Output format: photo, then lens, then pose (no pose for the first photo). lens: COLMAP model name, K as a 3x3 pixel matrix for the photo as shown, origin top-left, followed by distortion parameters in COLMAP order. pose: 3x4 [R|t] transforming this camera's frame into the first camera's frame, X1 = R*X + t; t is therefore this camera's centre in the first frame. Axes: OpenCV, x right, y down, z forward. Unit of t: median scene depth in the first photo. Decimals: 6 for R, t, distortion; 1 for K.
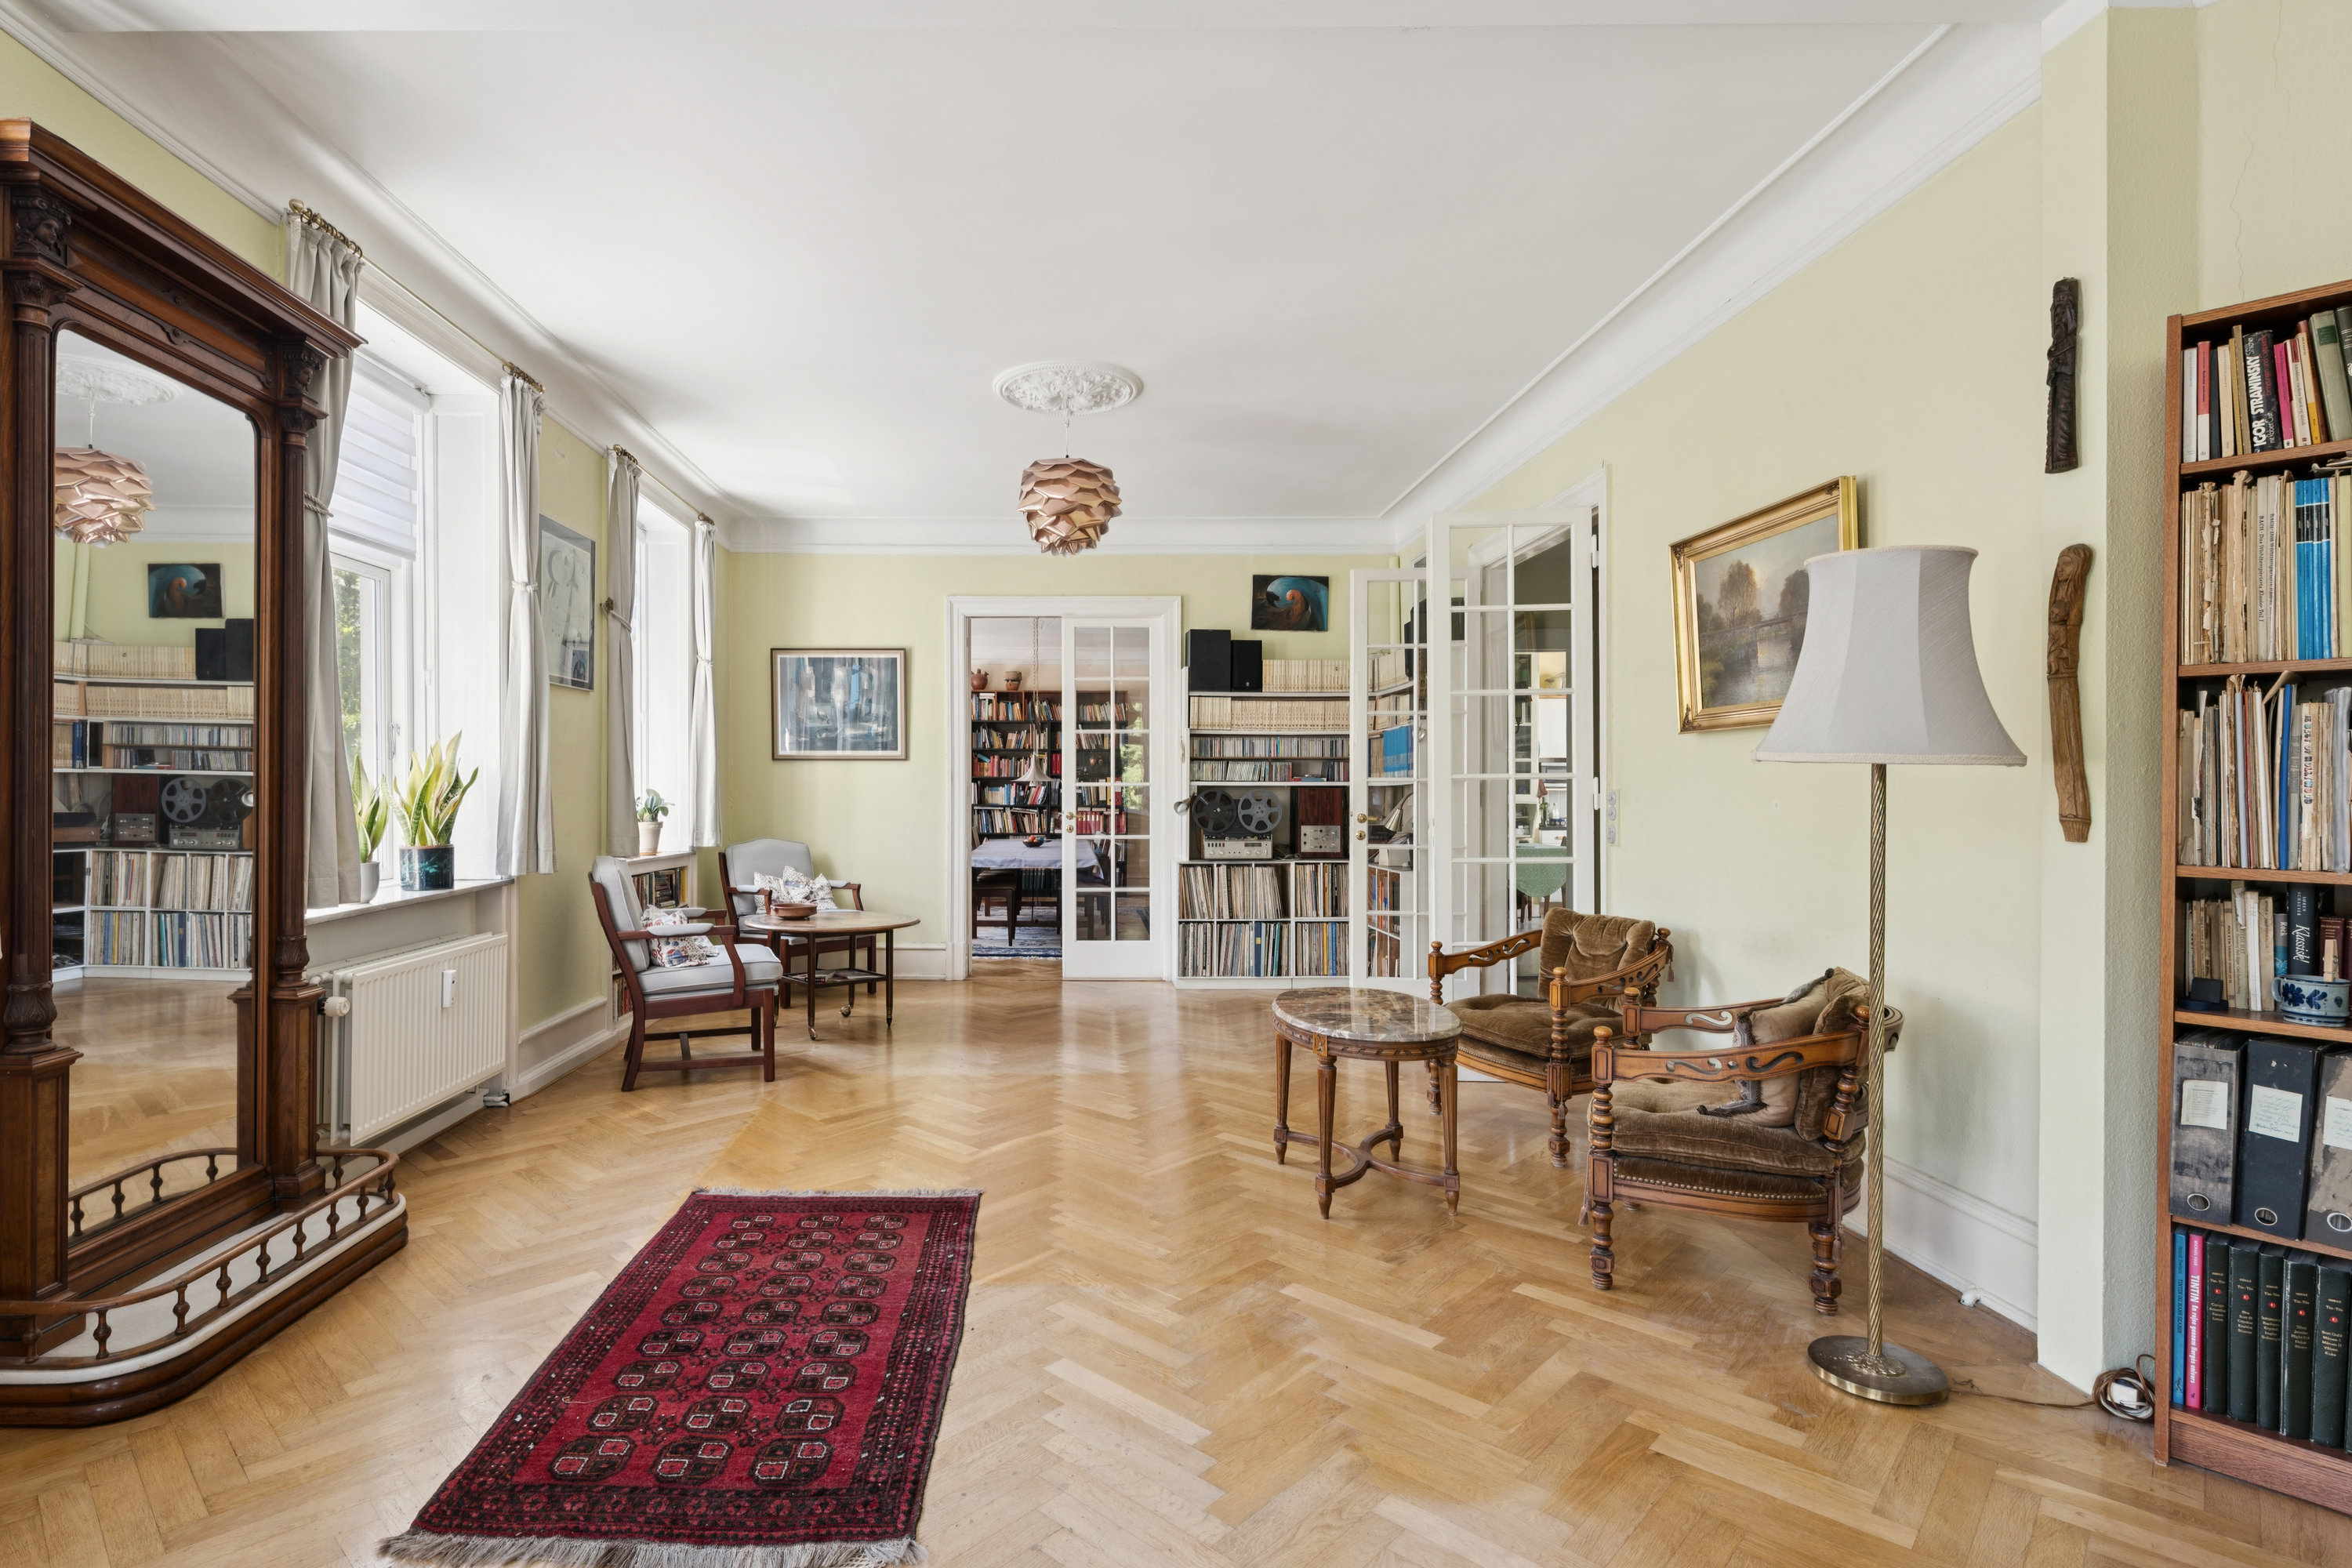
lens RADIAL K [[1154.6, 0, 1172.1], [0, 1154.6, 796.5], [0, 0, 1]] dist [-0.000221, 0.000006]
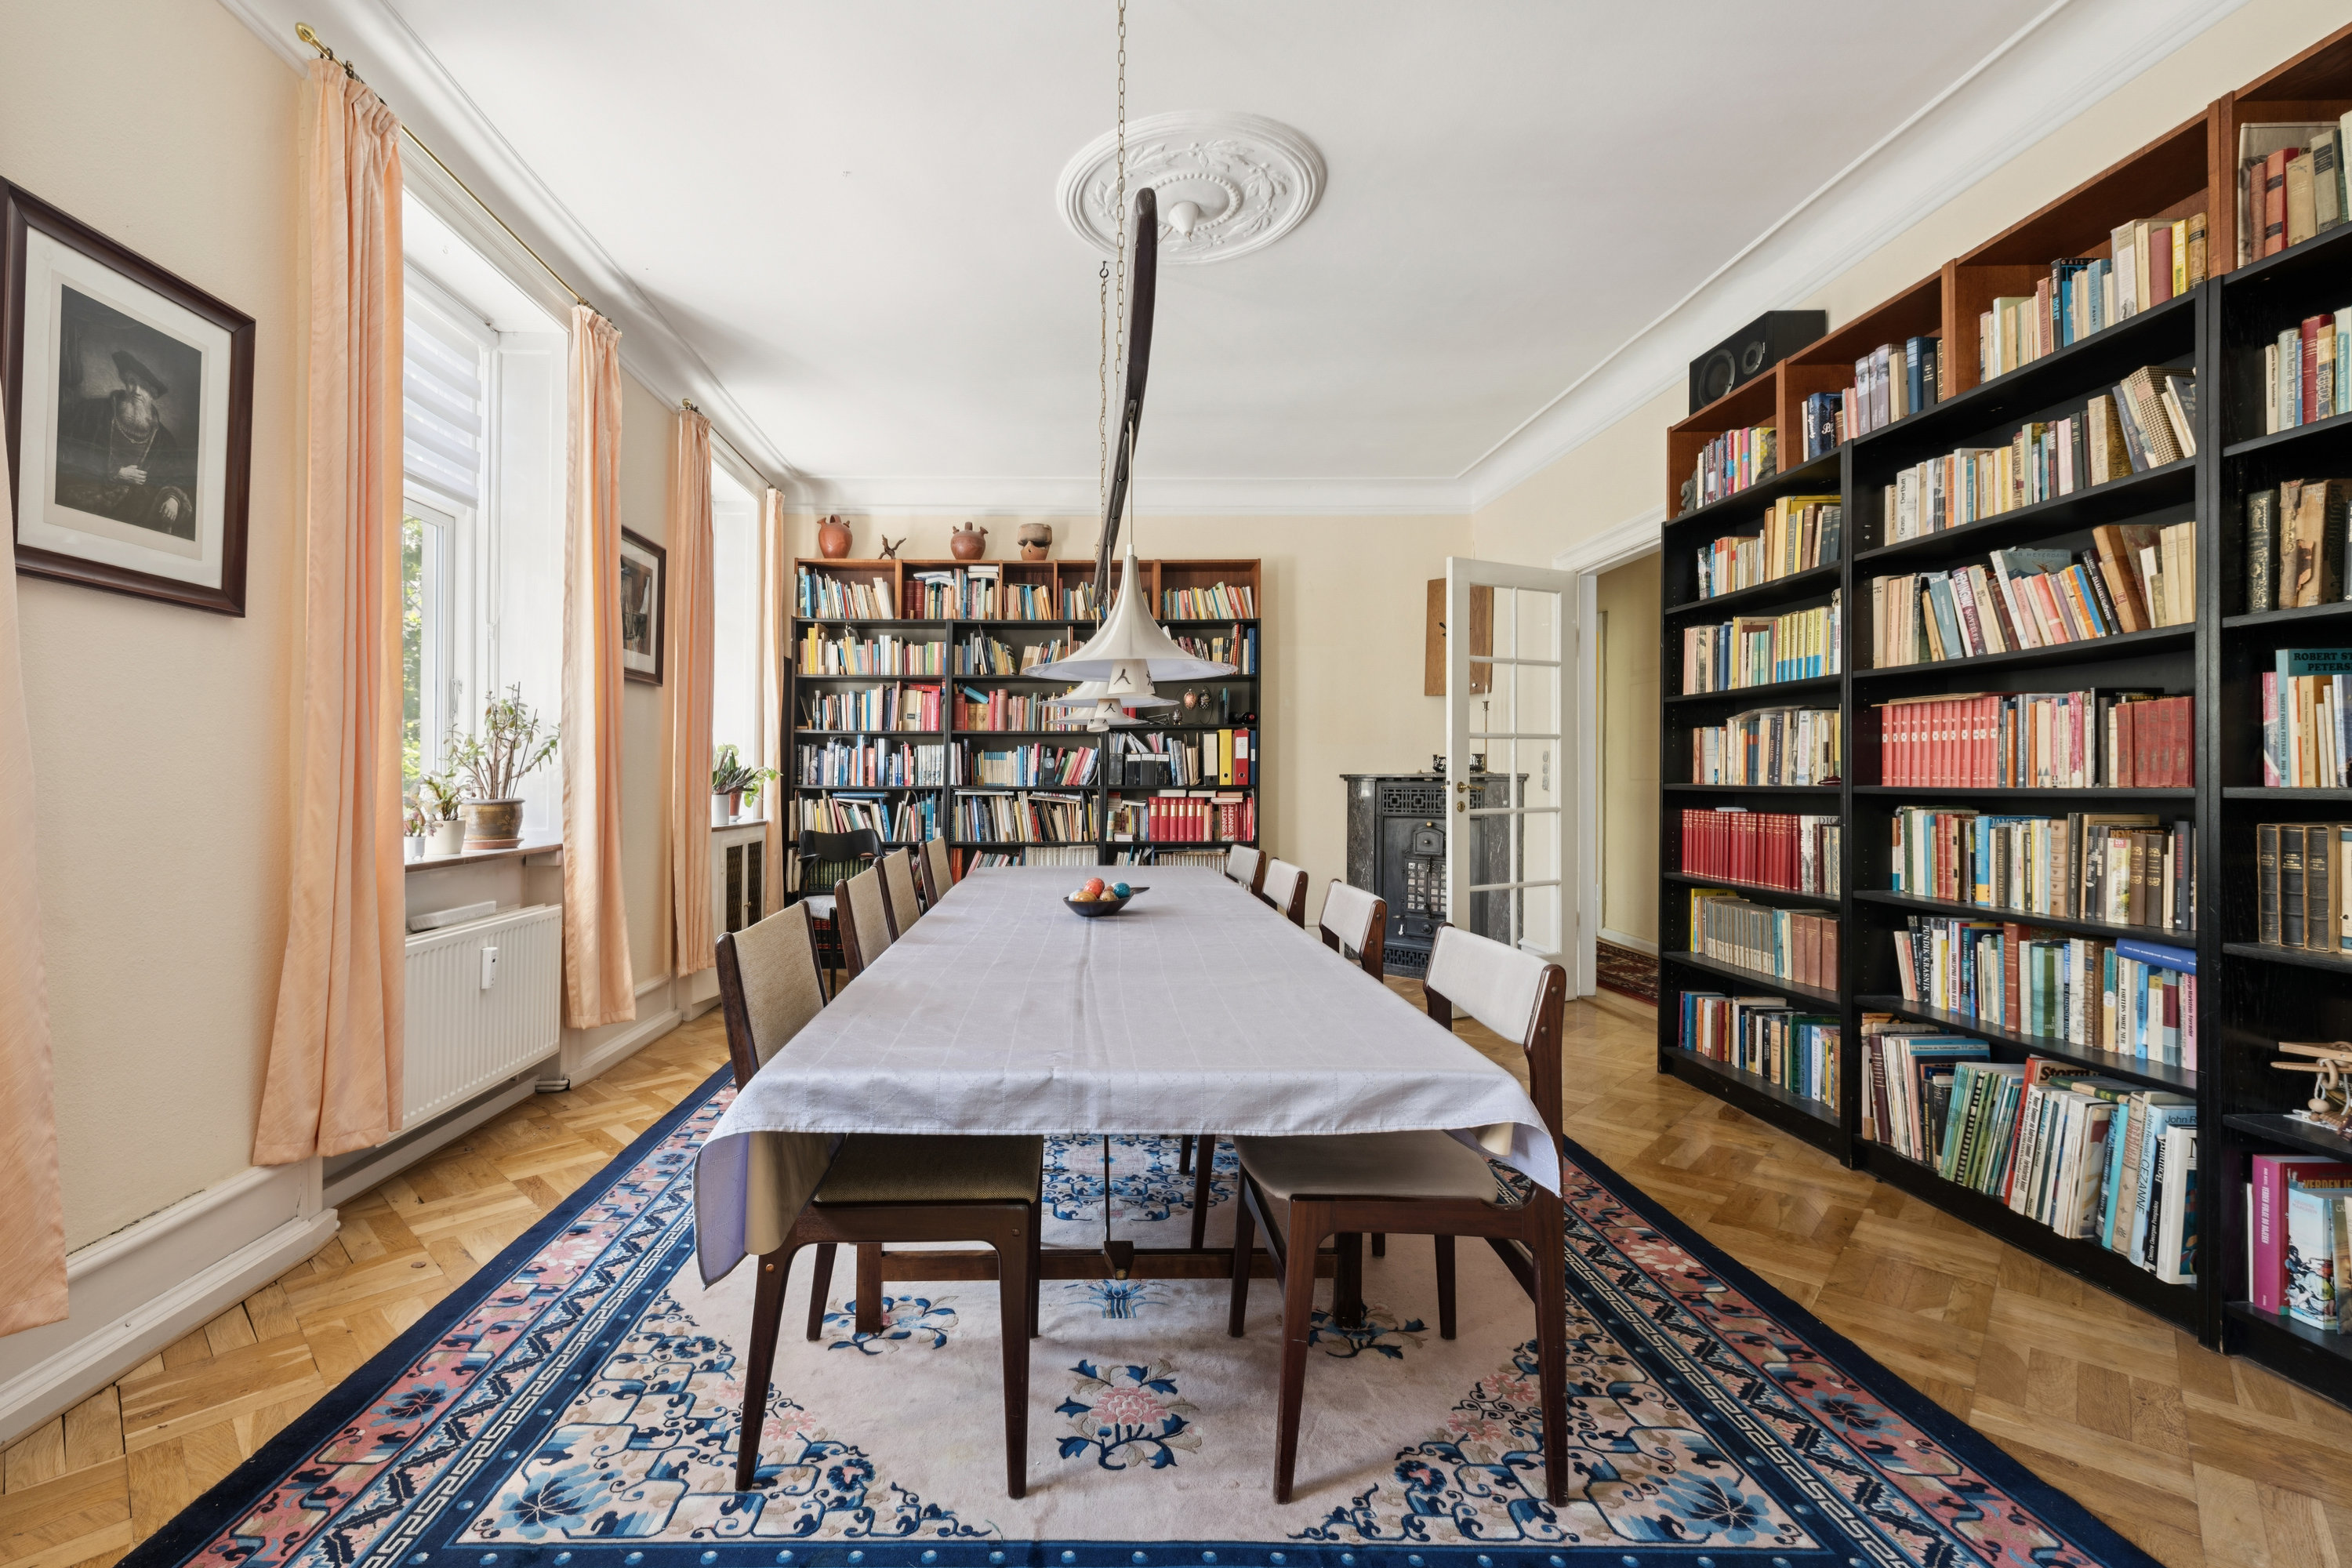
lens RADIAL K [[1017.2, 0, 1174.5], [0, 1017.2, 761.2], [0, 0, 1]] dist [0.000077, 0.000006]
pose [[0.996038, 0.007733, -0.088594, -0.035797], [-0.007722, 0.999970, 0.000470, -0.004539], [0.088595, 0.000216, 0.996068, 0.558233]]
